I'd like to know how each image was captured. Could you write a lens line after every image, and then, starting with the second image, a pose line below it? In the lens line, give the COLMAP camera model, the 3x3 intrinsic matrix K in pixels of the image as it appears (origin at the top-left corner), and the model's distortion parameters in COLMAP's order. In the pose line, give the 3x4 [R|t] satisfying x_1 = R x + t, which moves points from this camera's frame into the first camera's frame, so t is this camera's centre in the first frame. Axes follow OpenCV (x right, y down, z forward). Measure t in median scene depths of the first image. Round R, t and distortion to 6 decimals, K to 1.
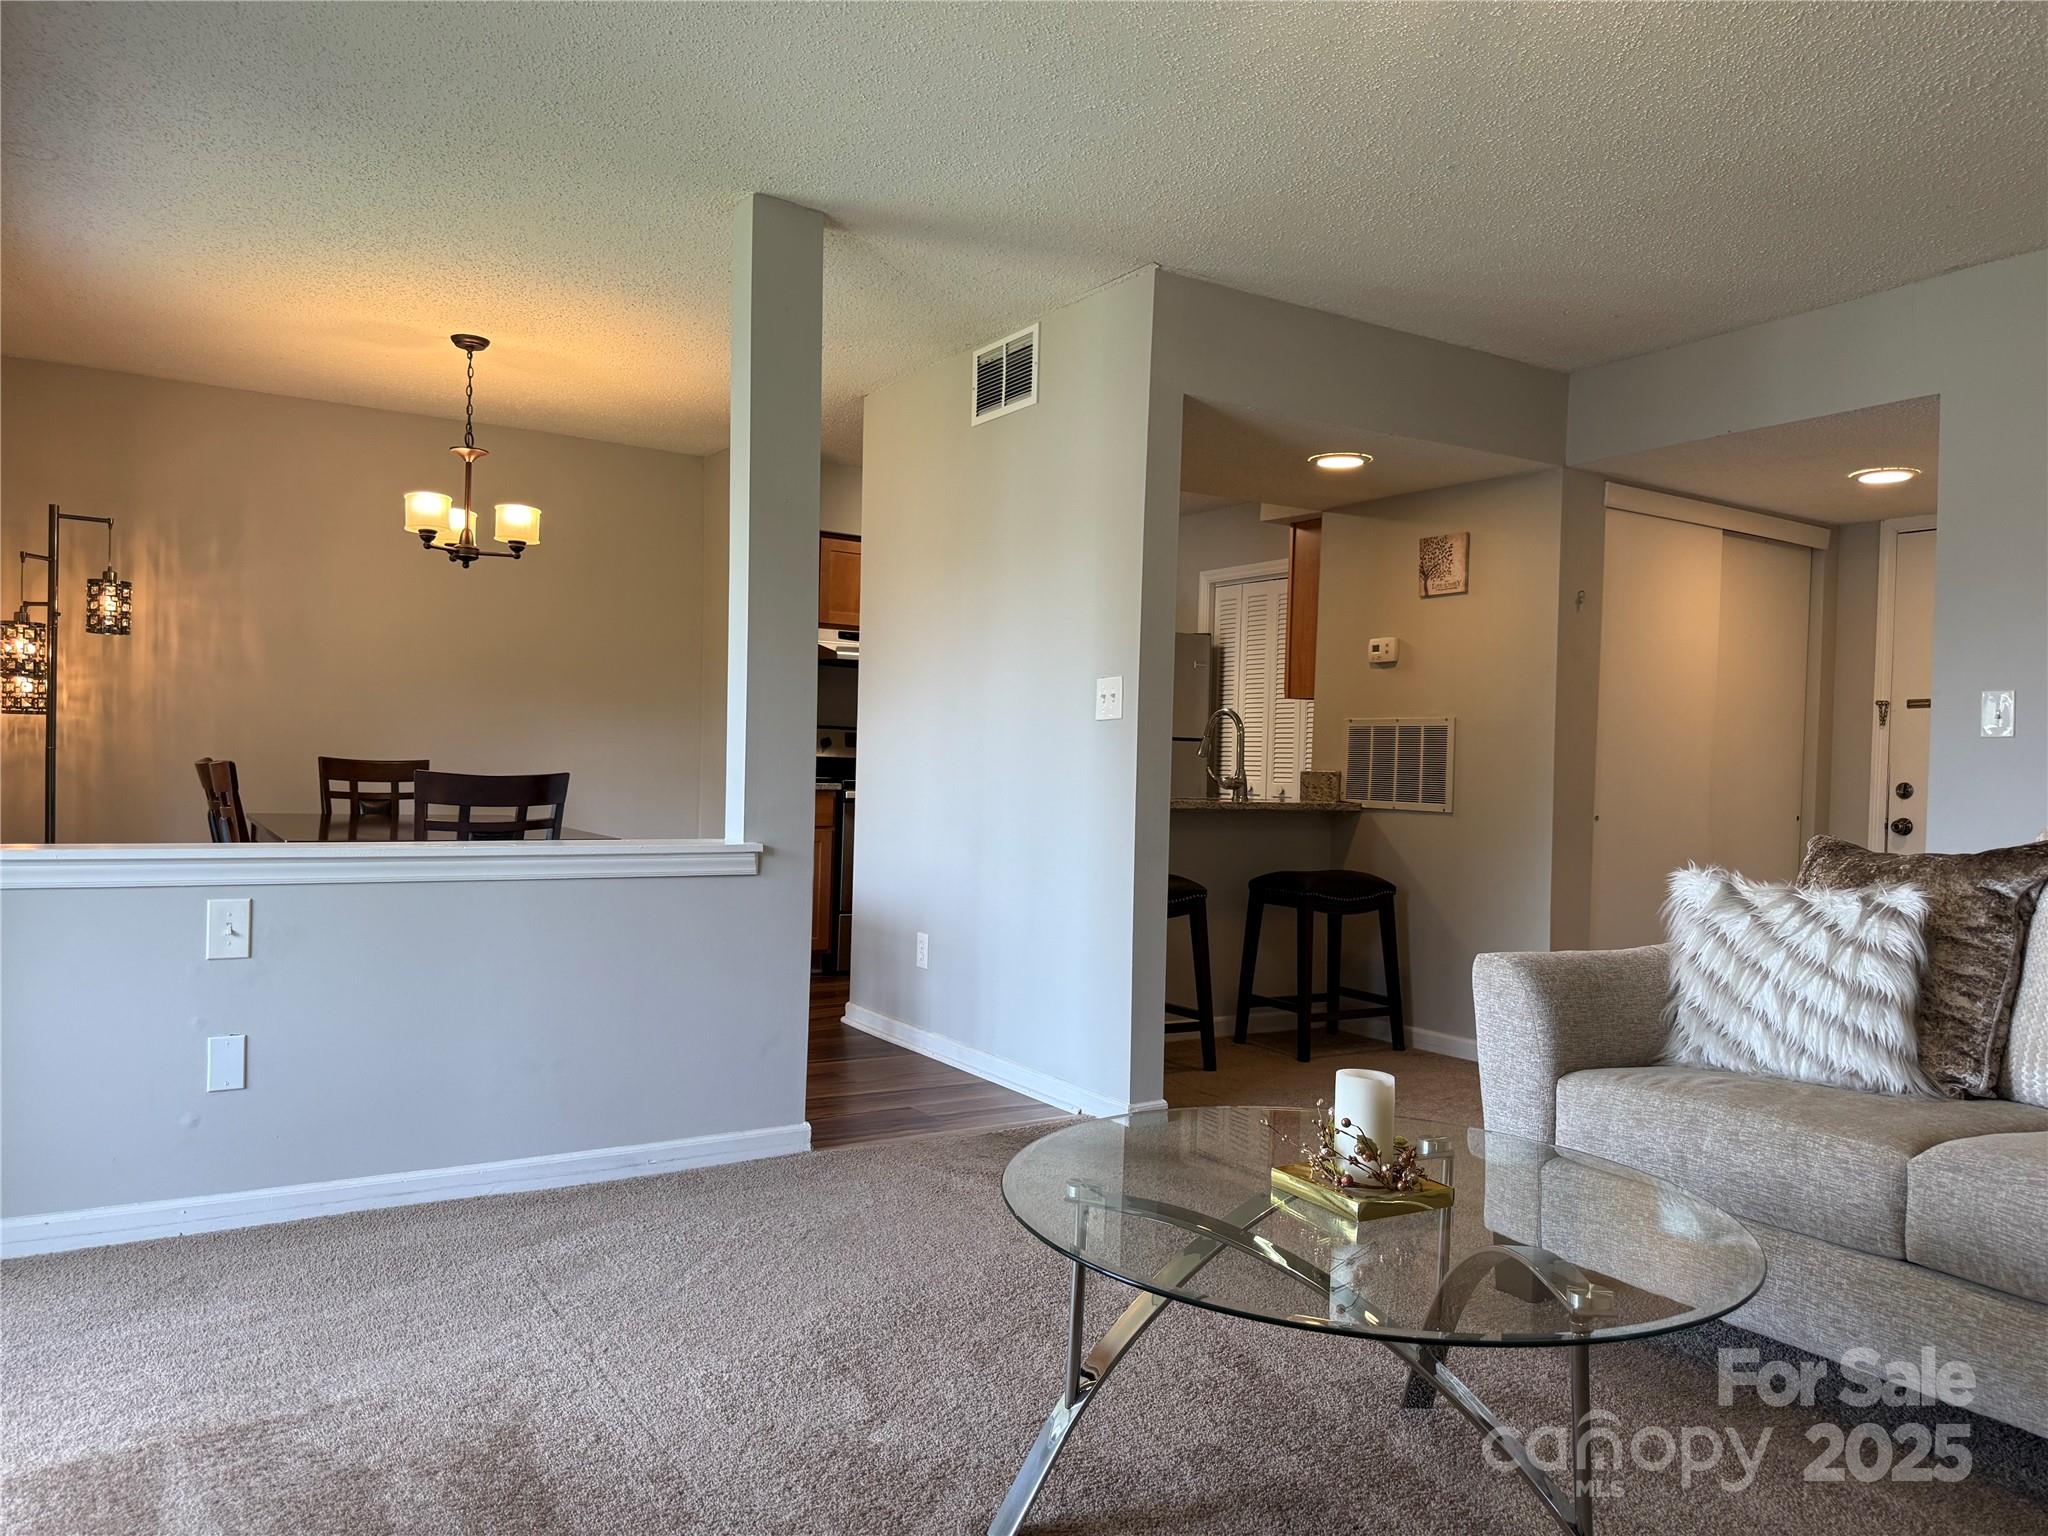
lens RADIAL K [[1434.2, 0, 1024.0], [0, 1434.2, 768.0], [0, 0, 1]] dist [0.079342, -0.086139]
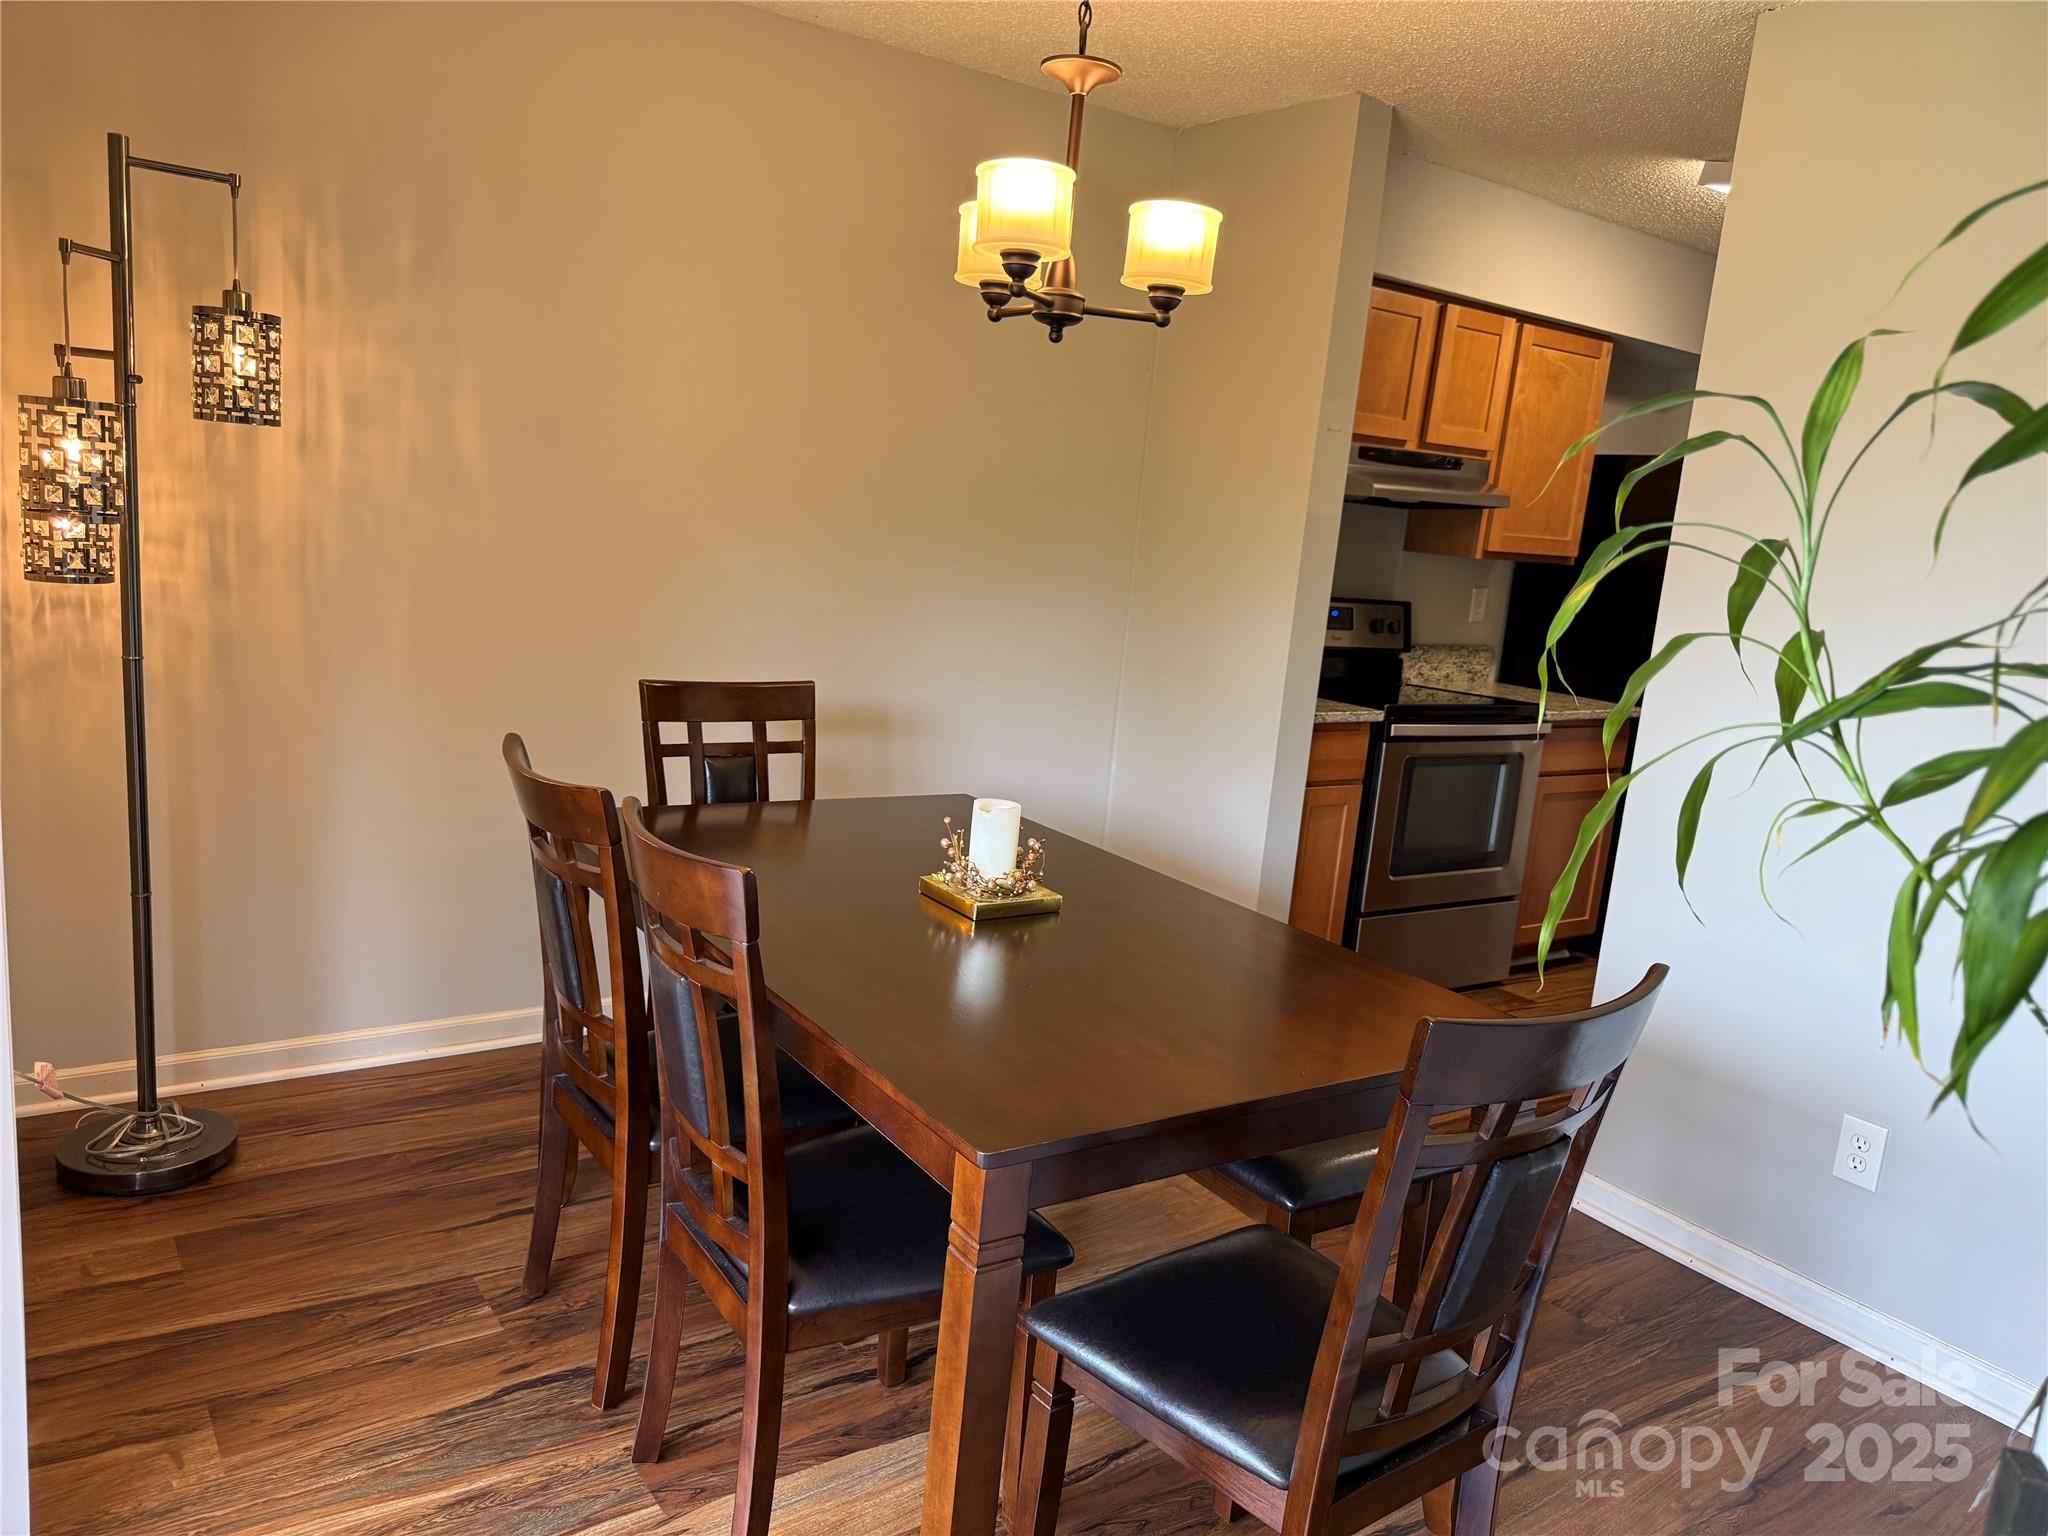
lens RADIAL K [[1434.2, 0, 1024.0], [0, 1434.2, 768.0], [0, 0, 1]] dist [0.079342, -0.086139]
pose [[0.997561, 0.047567, 0.051082, -0.386331], [-0.055882, 0.982776, 0.176150, -0.079665], [-0.041824, -0.178575, 0.983037, 0.491848]]
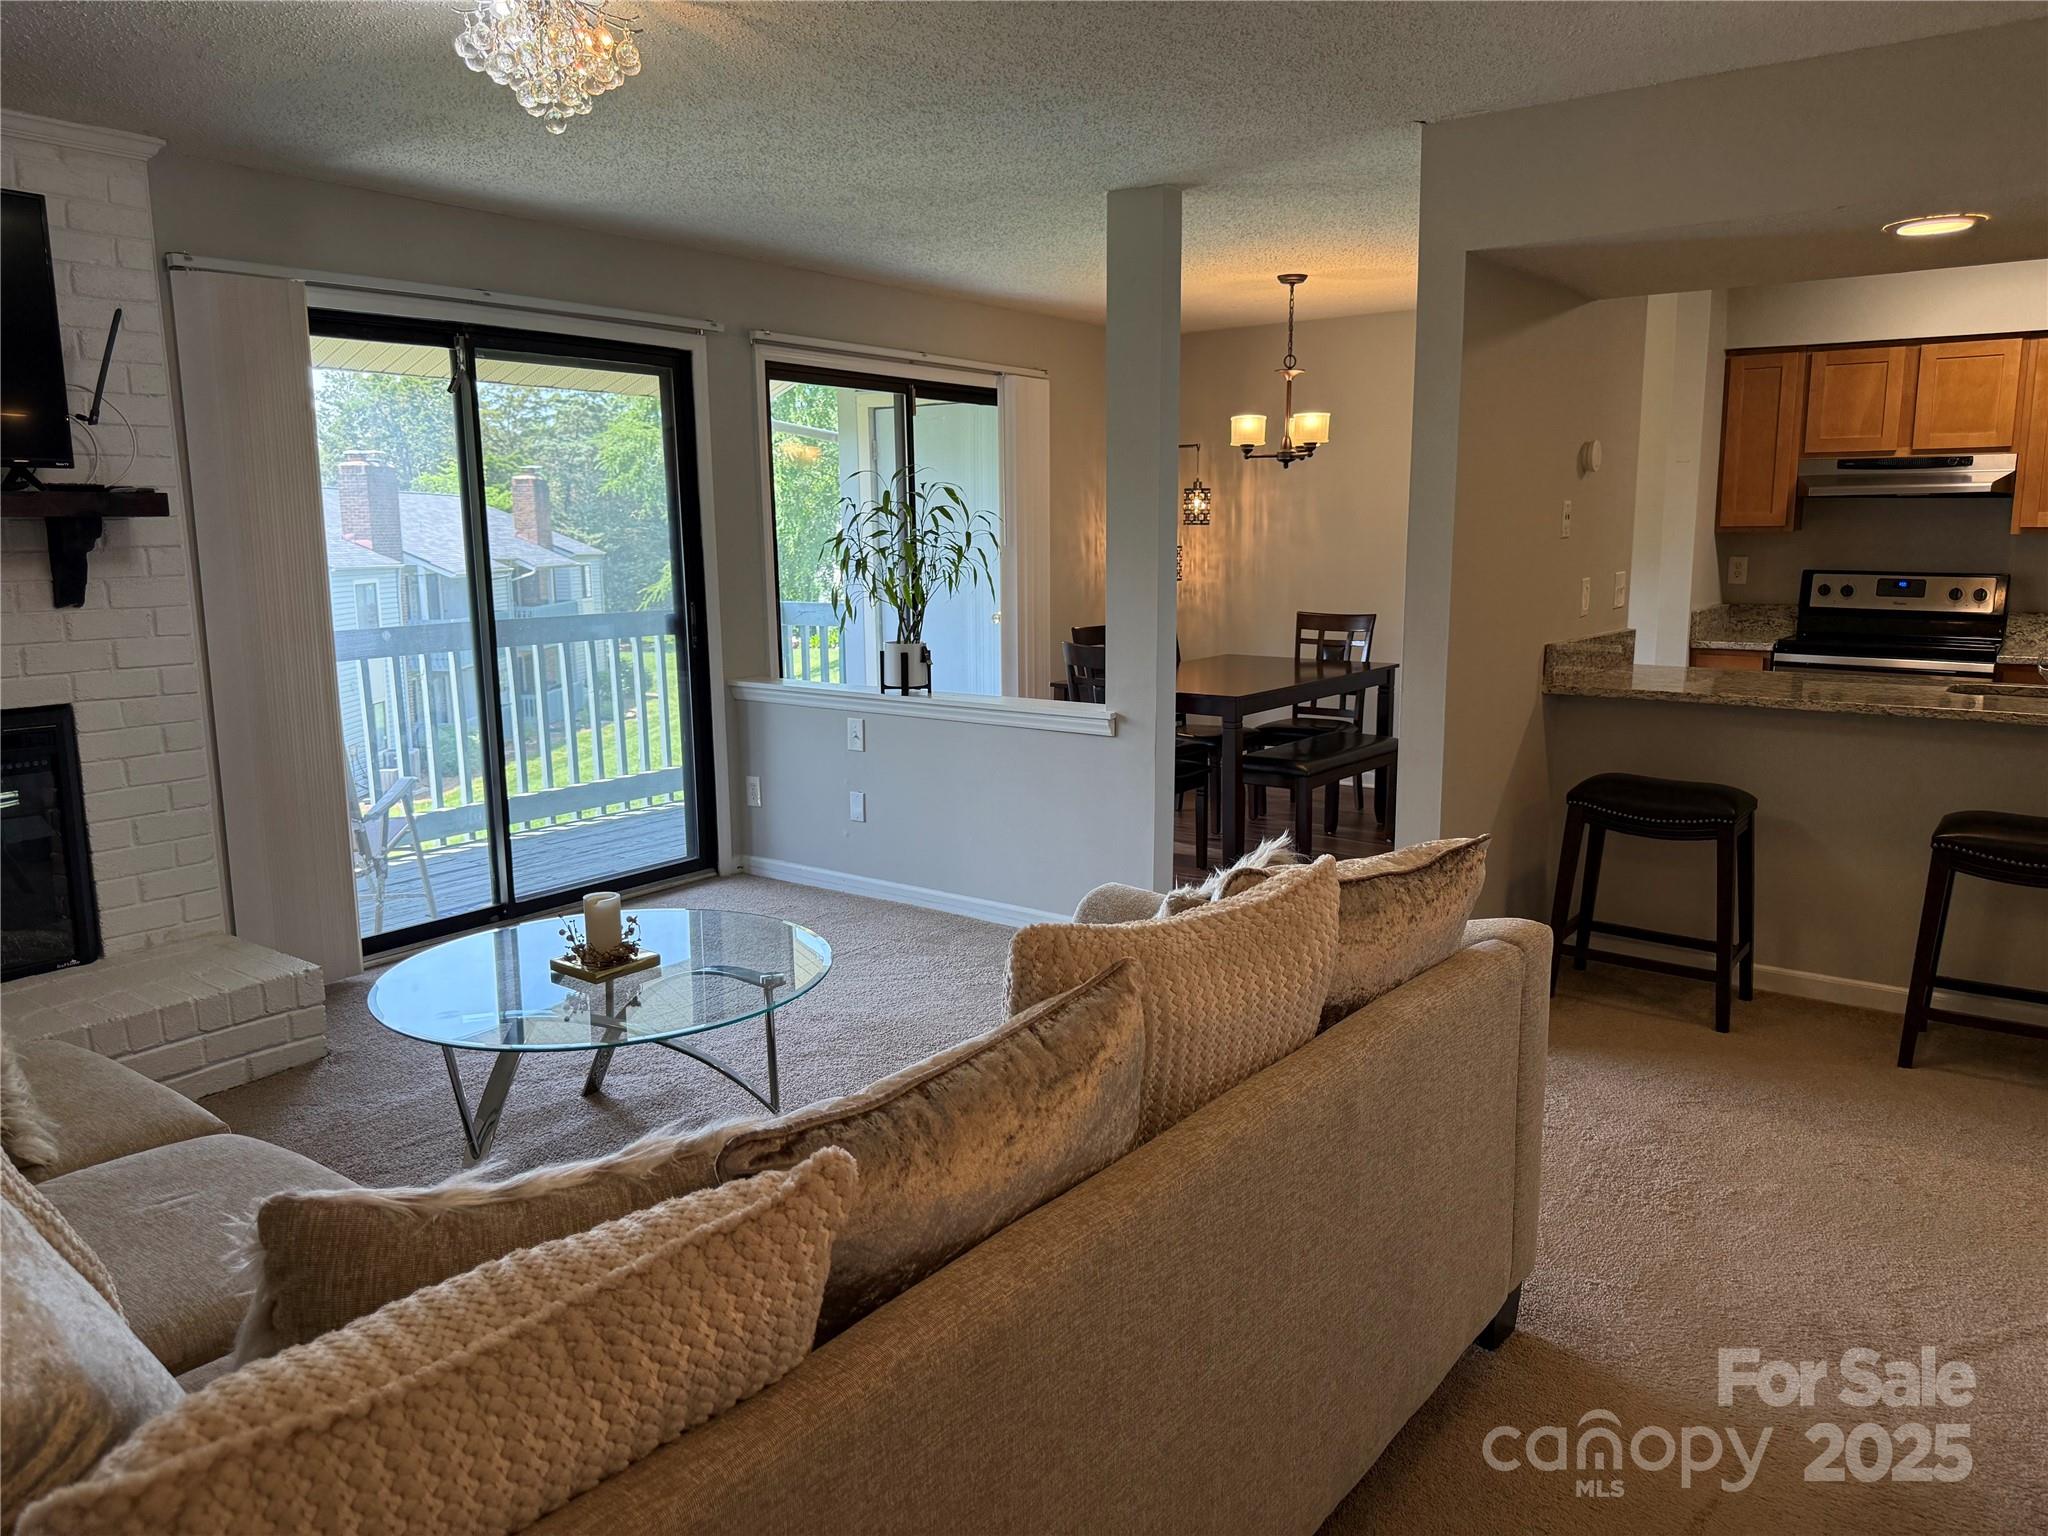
lens RADIAL K [[1434.2, 0, 1024.0], [0, 1434.2, 768.0], [0, 0, 1]] dist [0.079342, -0.086139]
pose [[0.361691, 0.126273, -0.923707, 0.671478], [0.011887, 0.990080, 0.140001, -0.054888], [0.932222, -0.061617, 0.356602, 0.309440]]
